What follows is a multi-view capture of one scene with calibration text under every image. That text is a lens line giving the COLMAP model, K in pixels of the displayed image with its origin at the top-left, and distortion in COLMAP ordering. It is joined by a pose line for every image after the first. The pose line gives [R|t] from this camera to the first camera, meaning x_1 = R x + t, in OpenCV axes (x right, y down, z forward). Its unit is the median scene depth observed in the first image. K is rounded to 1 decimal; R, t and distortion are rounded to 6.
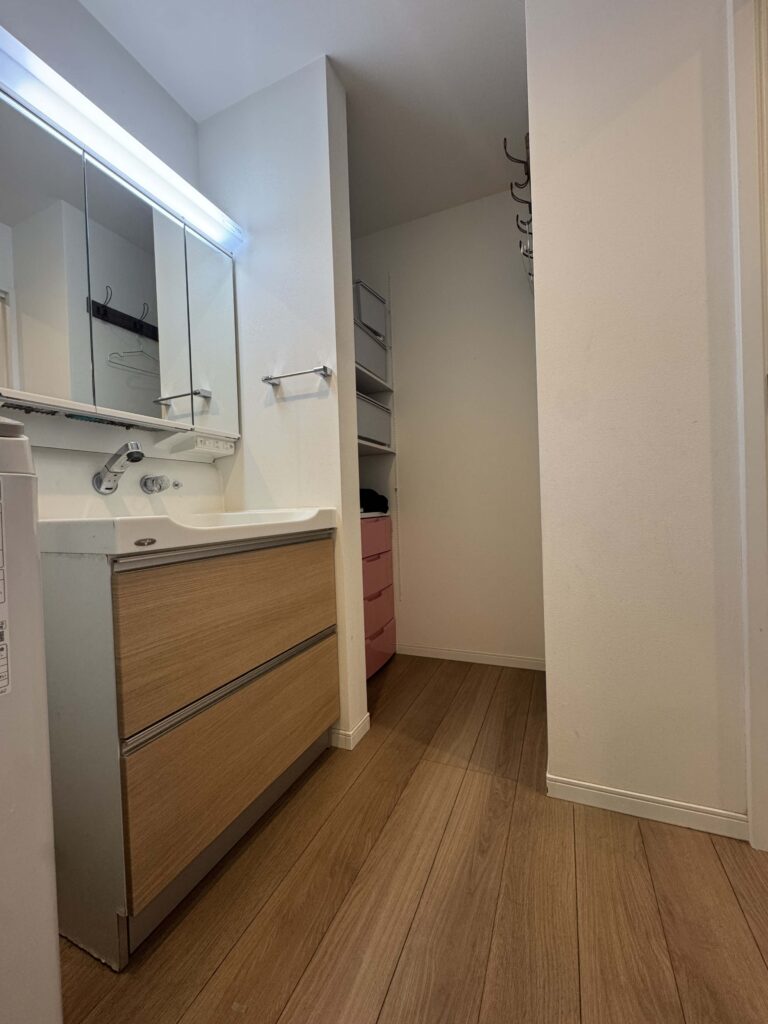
lens RADIAL K [[409.7, 0, 385.8], [0, 409.7, 511.8], [0, 0, 1]] dist [-0.002992, 0.000328]
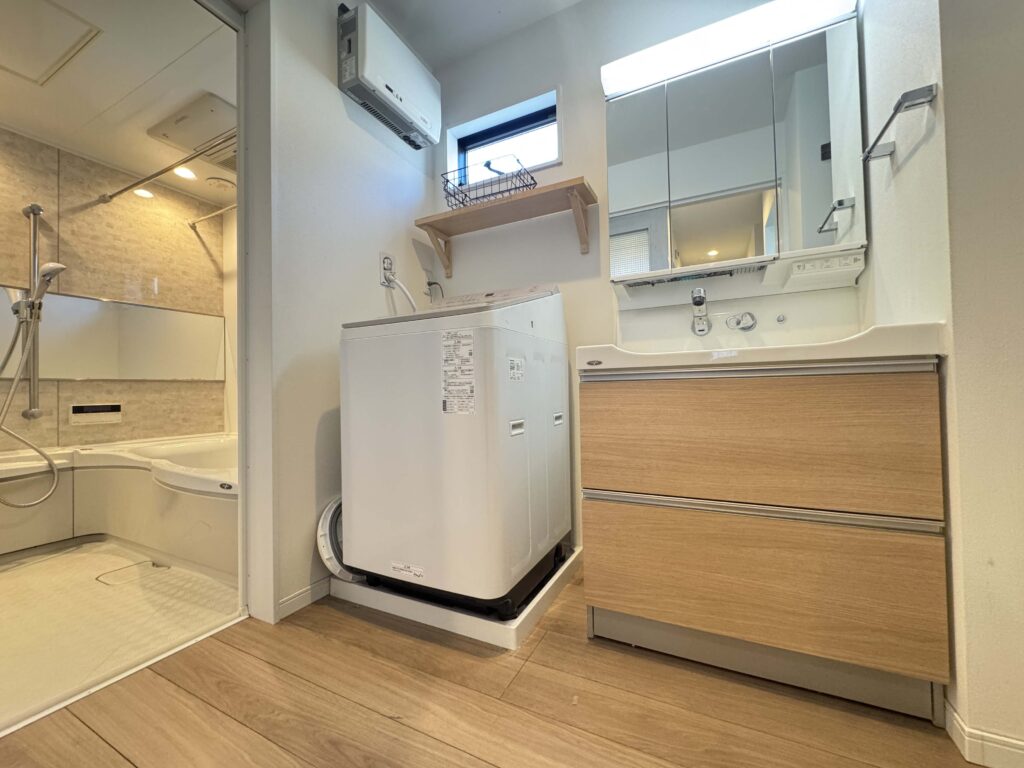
lens RADIAL K [[409.7, 0, 512.3], [0, 409.7, 383.8], [0, 0, 1]] dist [-0.002992, 0.000328]
pose [[-0.056177, 0.017381, -0.998269, 0.718501], [0.005310, 0.999840, 0.017110, 0.097638], [0.998407, -0.004340, -0.056261, 0.628422]]
